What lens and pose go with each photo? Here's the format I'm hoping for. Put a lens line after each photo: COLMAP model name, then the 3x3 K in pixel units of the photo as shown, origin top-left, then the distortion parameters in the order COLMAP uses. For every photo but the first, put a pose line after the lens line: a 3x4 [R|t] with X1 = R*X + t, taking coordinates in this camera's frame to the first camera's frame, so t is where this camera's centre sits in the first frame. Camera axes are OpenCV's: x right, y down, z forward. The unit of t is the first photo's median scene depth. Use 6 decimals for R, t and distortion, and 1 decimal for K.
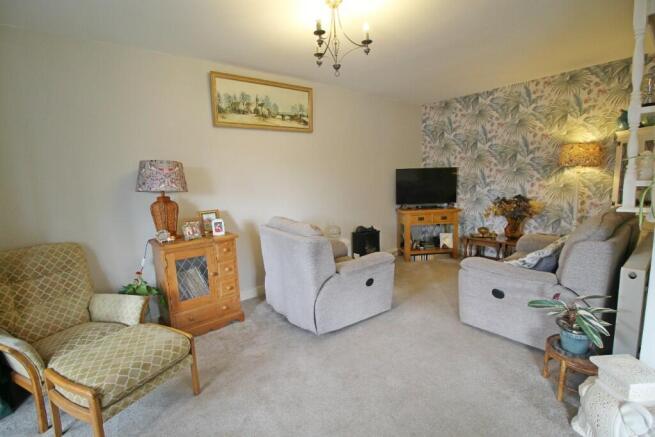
lens RADIAL K [[305.0, 0, 327.6], [0, 305.0, 218.6], [0, 0, 1]] dist [-0.005348, -0.009281]
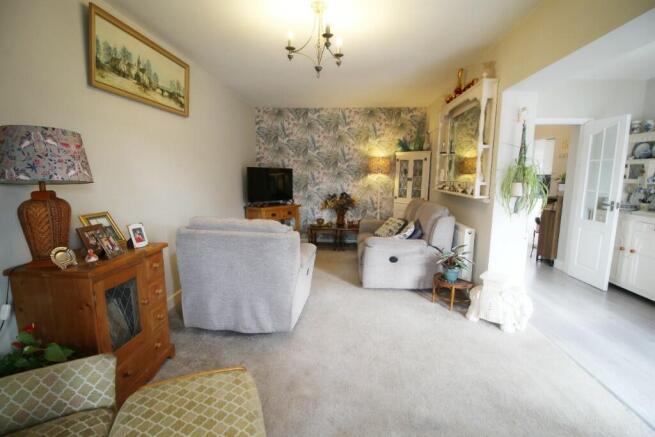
lens RADIAL K [[305.0, 0, 332.2], [0, 305.0, 218.6], [0, 0, 1]] dist [-0.005348, -0.009281]
pose [[0.671591, -0.060344, 0.738460, -0.435573], [0.061702, 0.997771, 0.025420, -0.000361], [-0.738348, 0.028492, 0.673817, 0.150890]]
